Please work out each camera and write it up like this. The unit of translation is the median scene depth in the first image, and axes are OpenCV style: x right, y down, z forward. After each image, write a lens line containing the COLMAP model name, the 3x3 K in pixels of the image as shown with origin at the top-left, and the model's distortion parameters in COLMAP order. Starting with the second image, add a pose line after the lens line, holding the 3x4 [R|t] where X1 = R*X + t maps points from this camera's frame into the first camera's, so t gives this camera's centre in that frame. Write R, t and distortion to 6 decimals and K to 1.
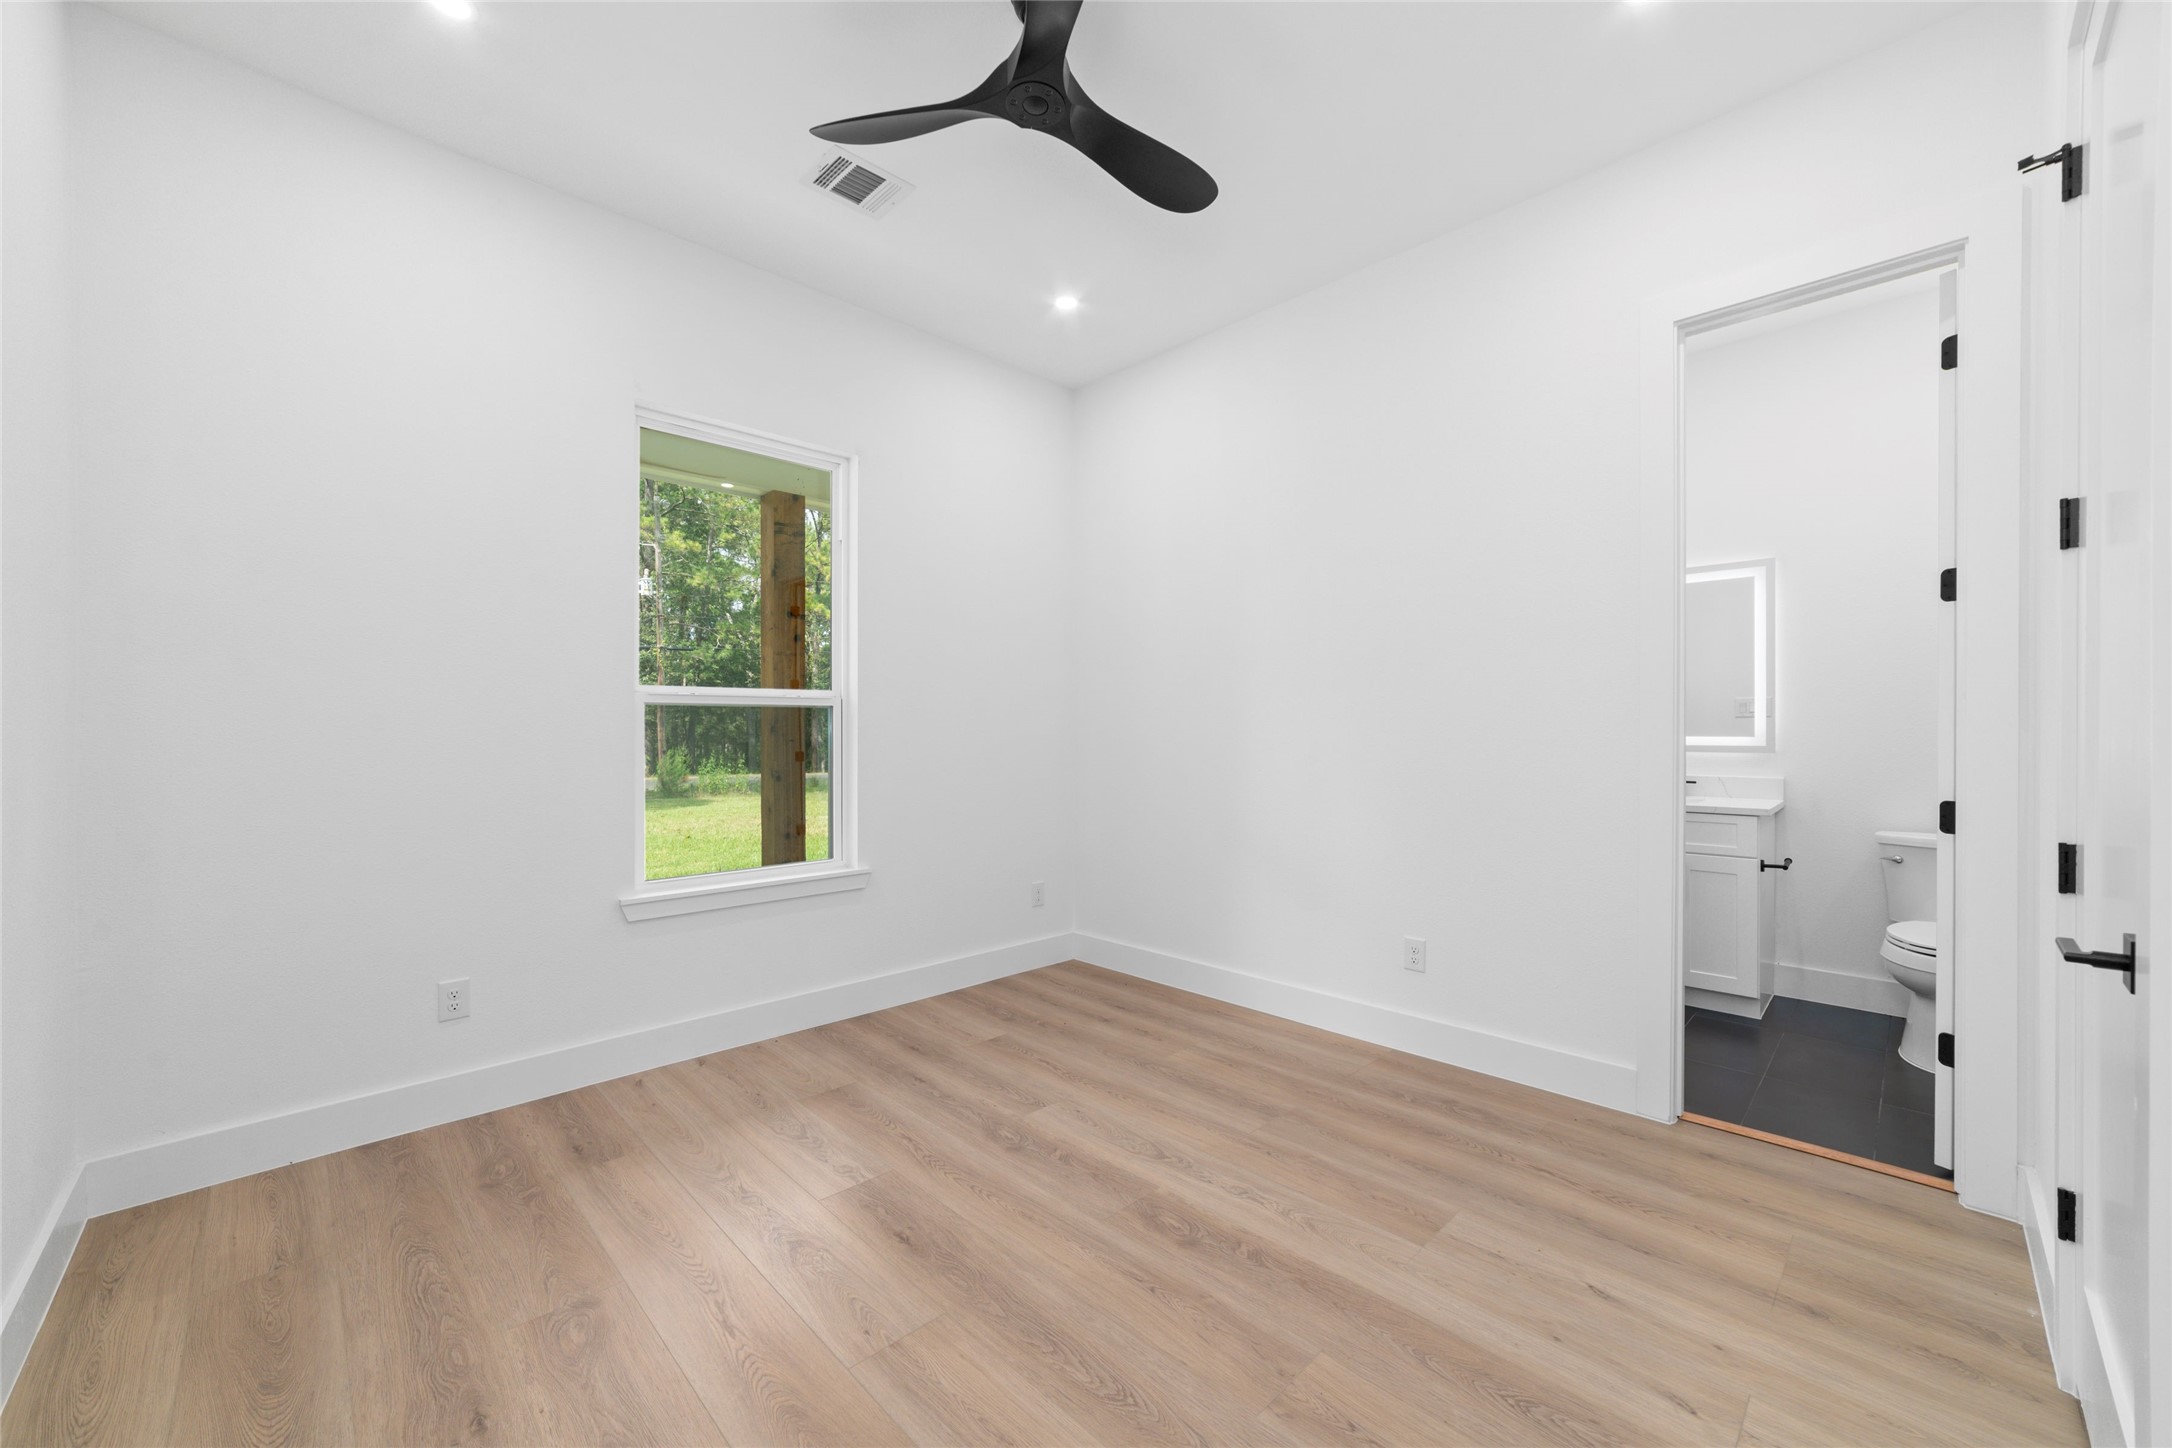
lens RADIAL K [[828.0, 0, 1090.9], [0, 828.0, 731.2], [0, 0, 1]] dist [-0.013902, 0.000675]
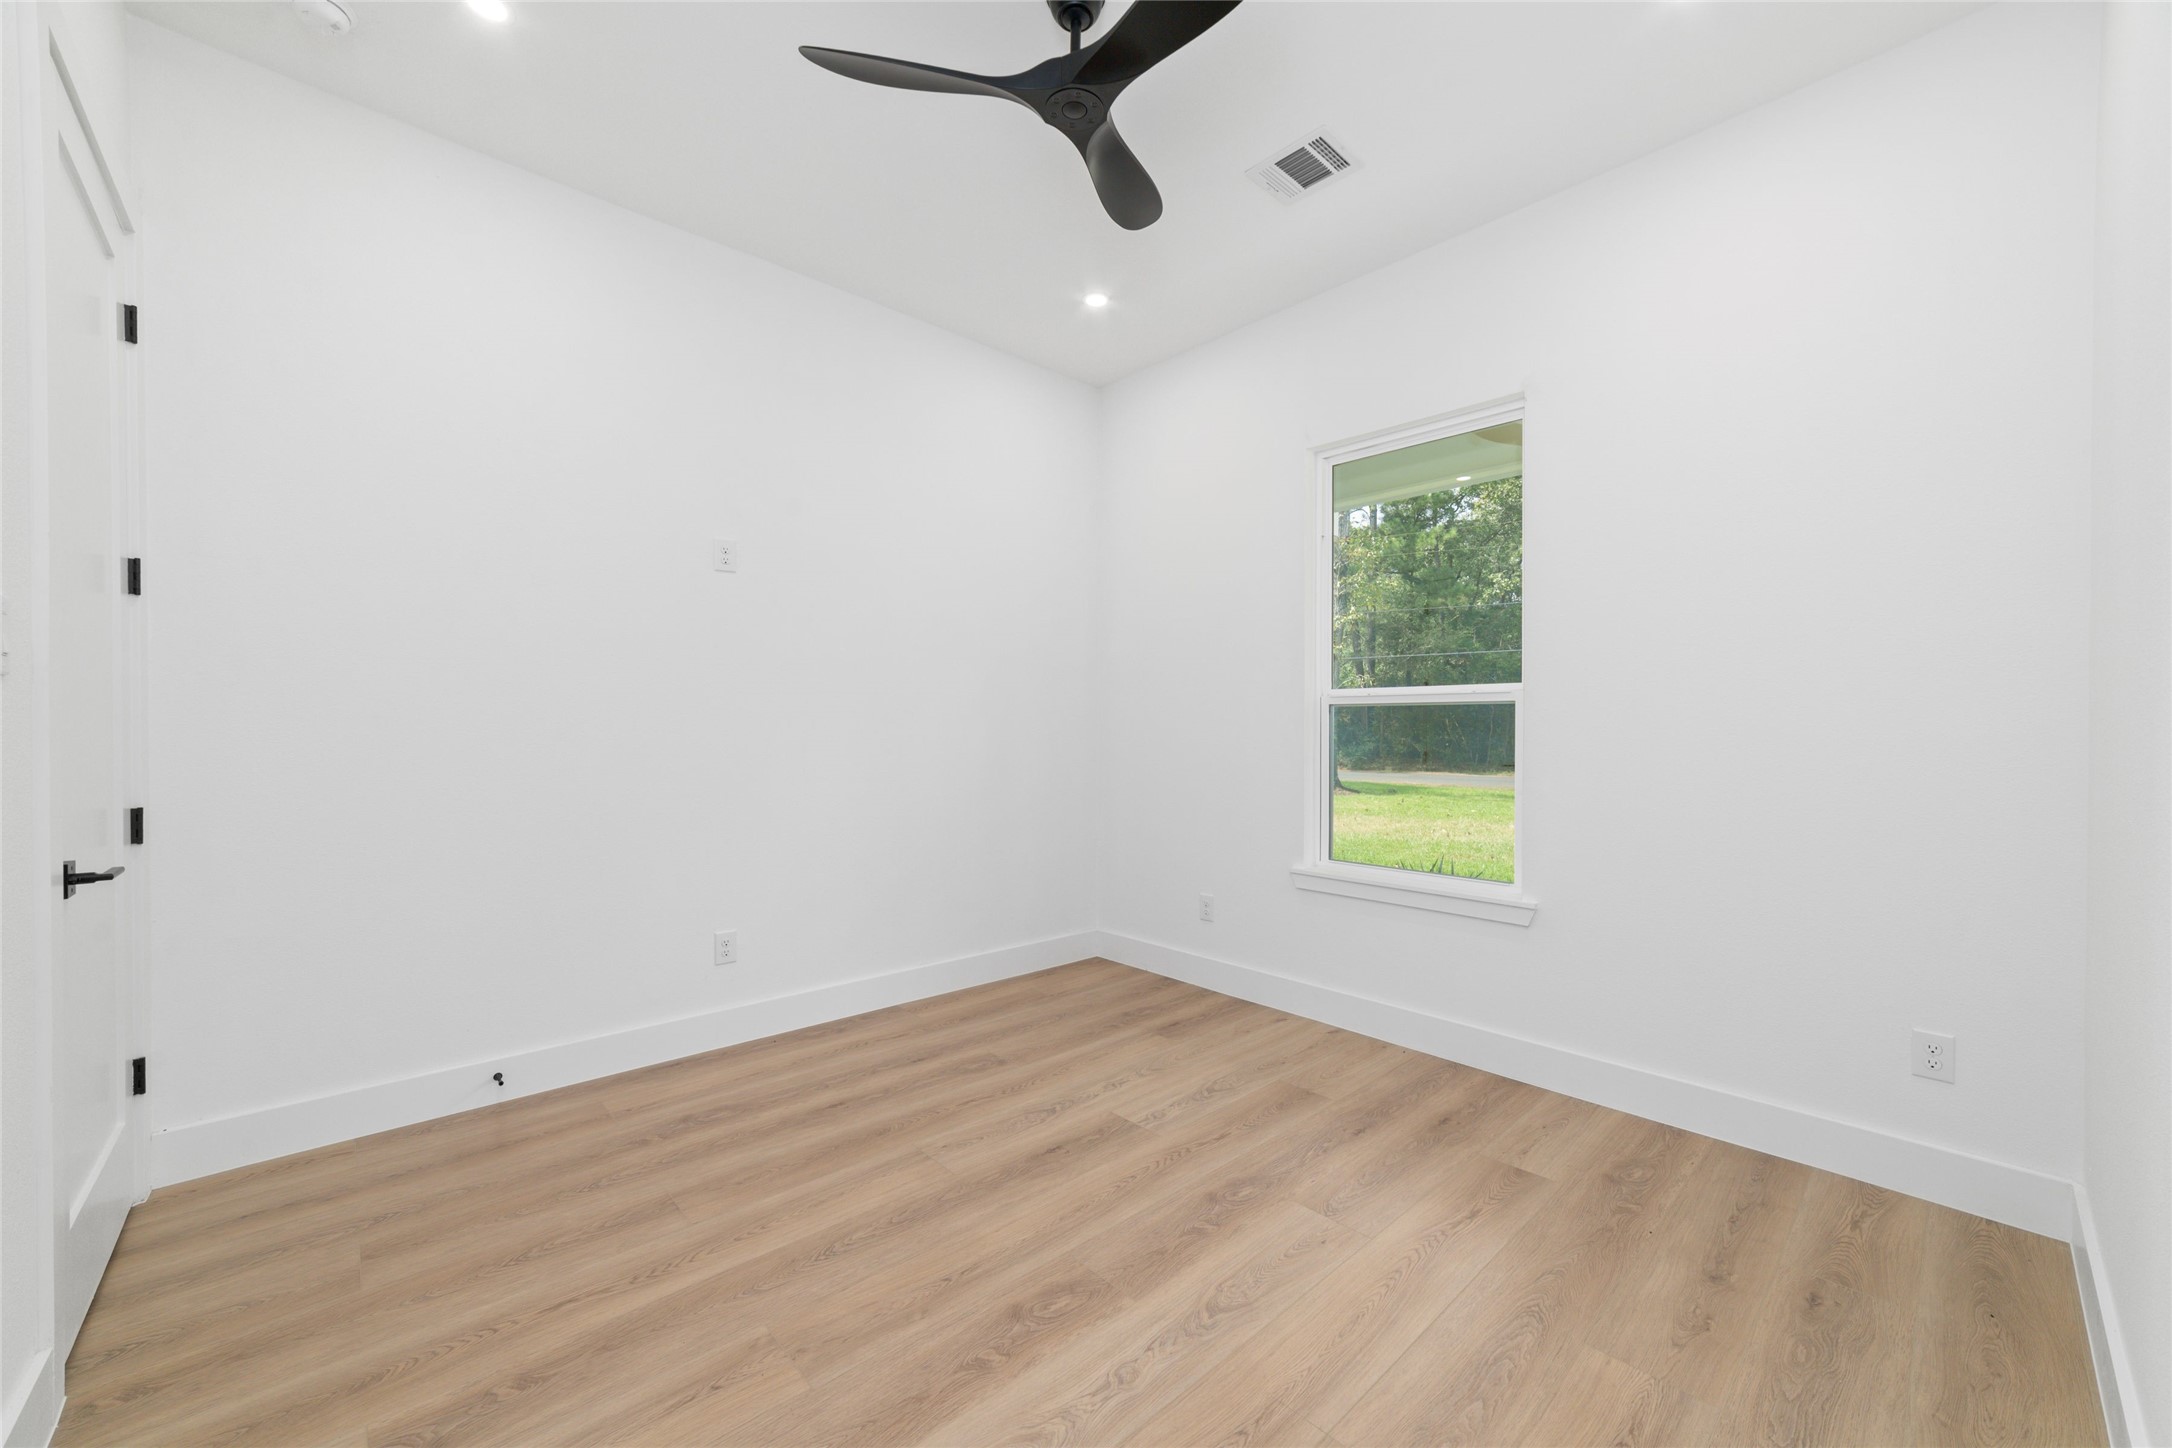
lens RADIAL K [[828.0, 0, 1090.9], [0, 828.0, 731.2], [0, 0, 1]] dist [-0.013902, 0.000675]
pose [[-0.024039, 0.006080, -0.999693, 0.759717], [-0.004619, 0.999970, 0.006193, -0.004809], [0.999700, 0.004766, -0.024011, 0.840719]]
